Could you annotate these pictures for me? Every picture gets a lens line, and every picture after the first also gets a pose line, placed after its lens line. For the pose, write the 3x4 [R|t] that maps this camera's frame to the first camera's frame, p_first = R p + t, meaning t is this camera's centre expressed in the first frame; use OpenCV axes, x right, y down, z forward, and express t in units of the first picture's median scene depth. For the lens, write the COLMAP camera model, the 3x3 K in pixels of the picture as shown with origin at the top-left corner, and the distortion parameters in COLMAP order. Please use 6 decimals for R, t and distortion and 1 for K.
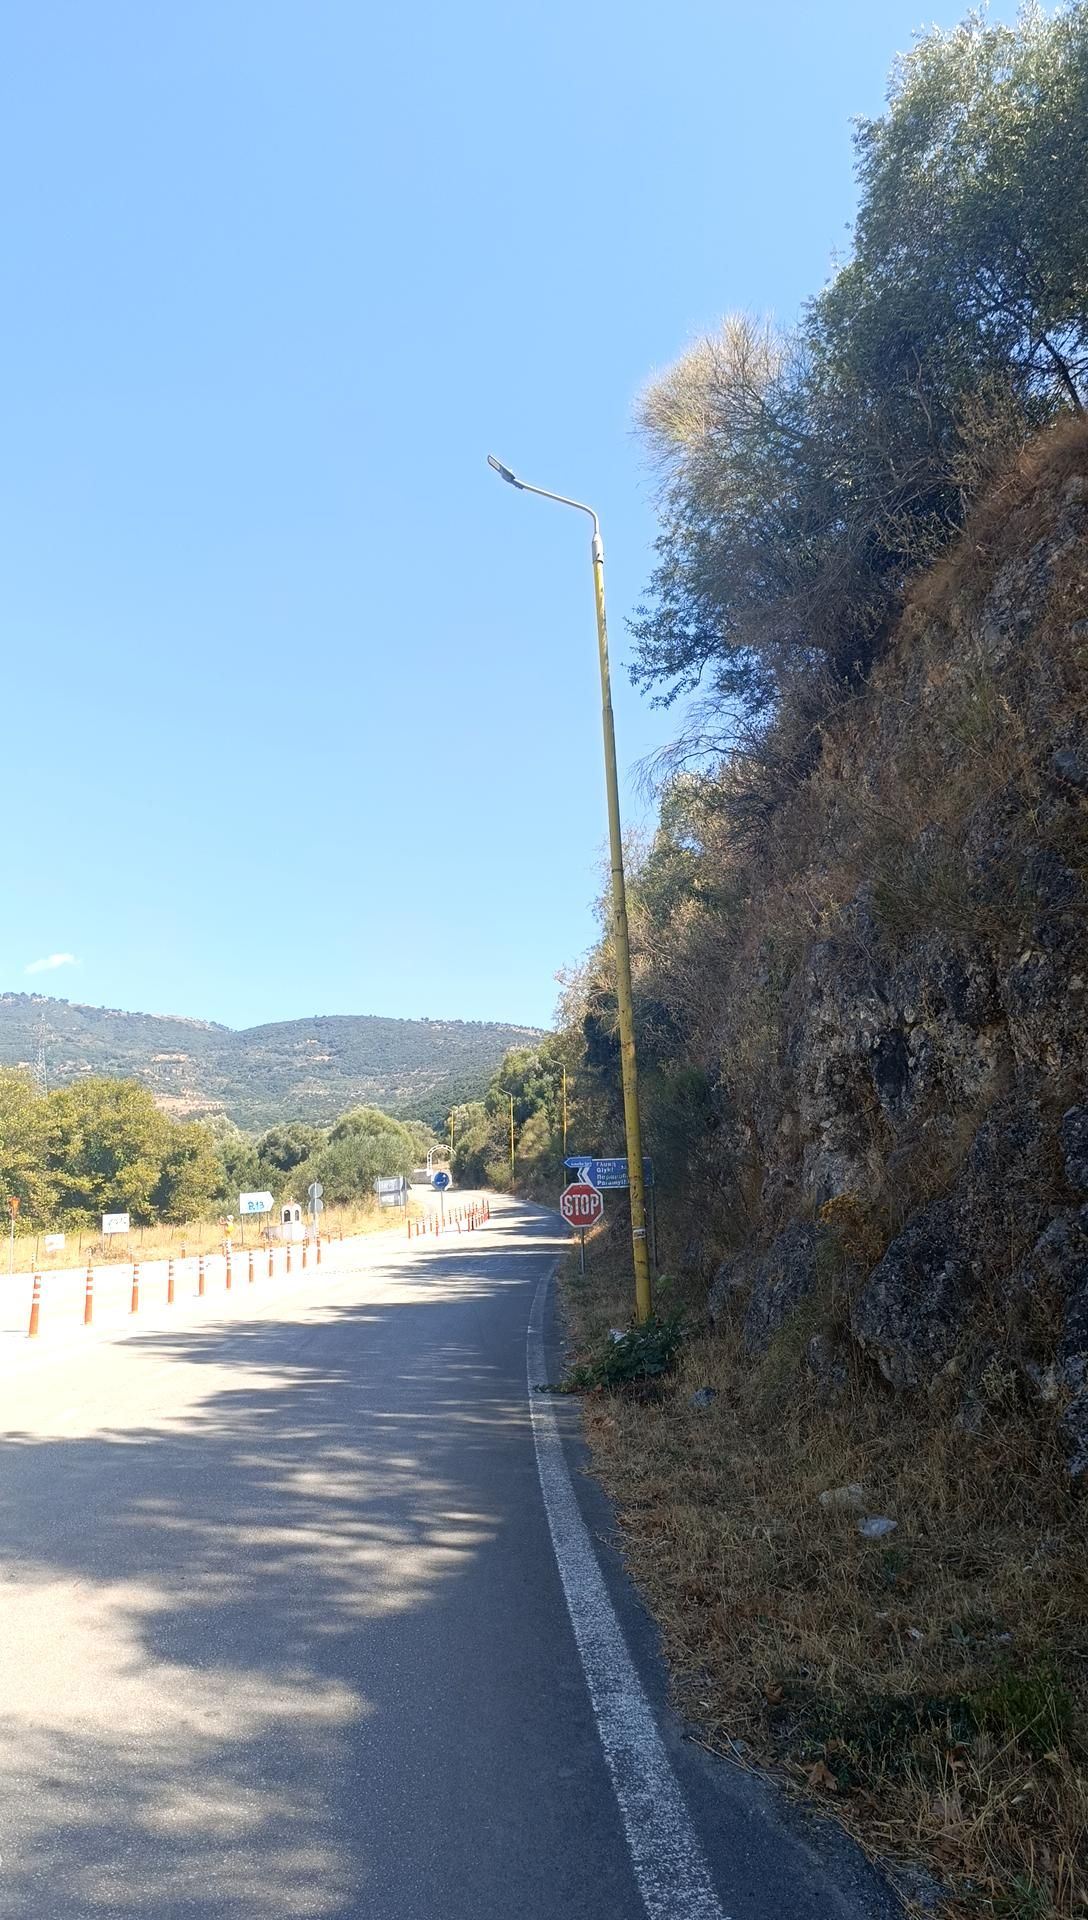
lens RADIAL K [[2496.7, 0, 544.0], [0, 2496.7, 960.0], [0, 0, 1]] dist [-0.000676, -0.031772]
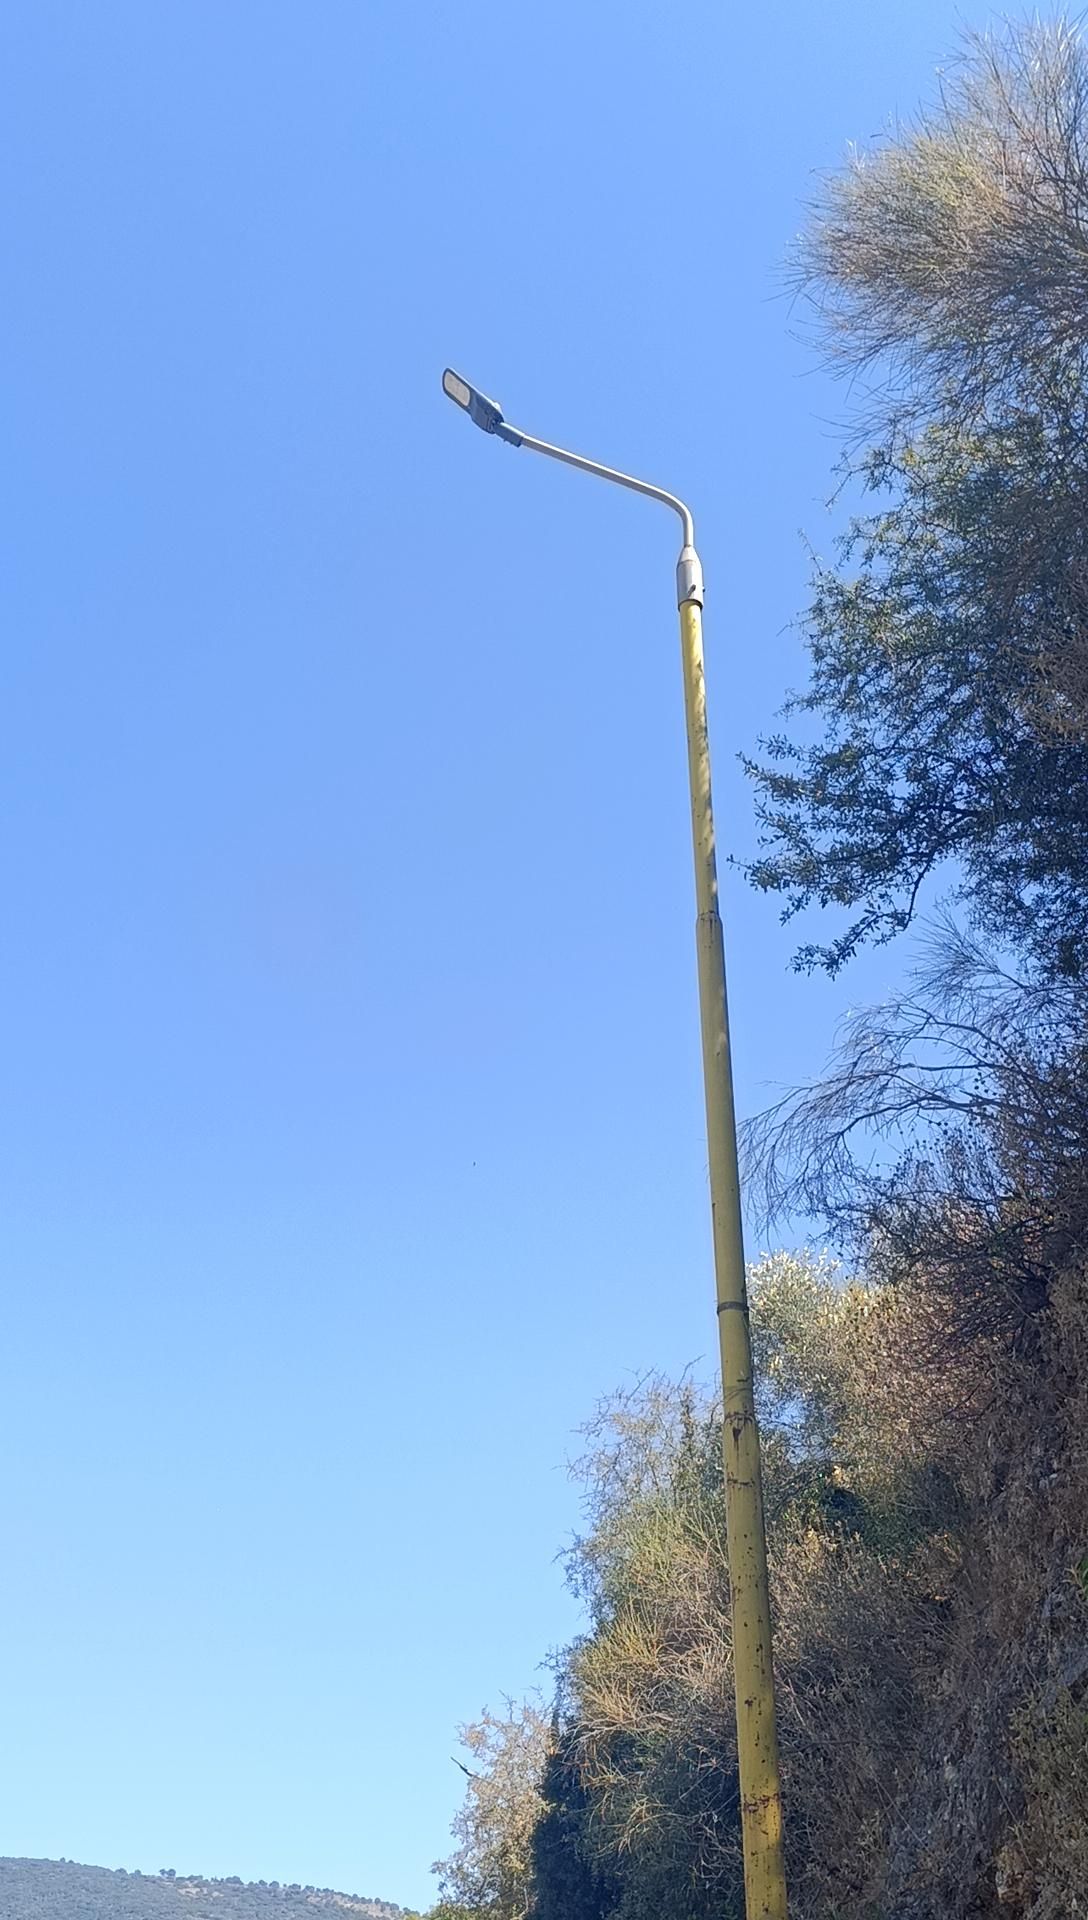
lens RADIAL K [[2496.7, 0, 544.0], [0, 2496.7, 960.0], [0, 0, 1]] dist [-0.000676, -0.031772]
pose [[0.995050, 0.075990, 0.064037, -0.024828], [-0.046425, 0.925229, -0.376558, 0.054617], [-0.087863, 0.371722, 0.924177, 0.624719]]
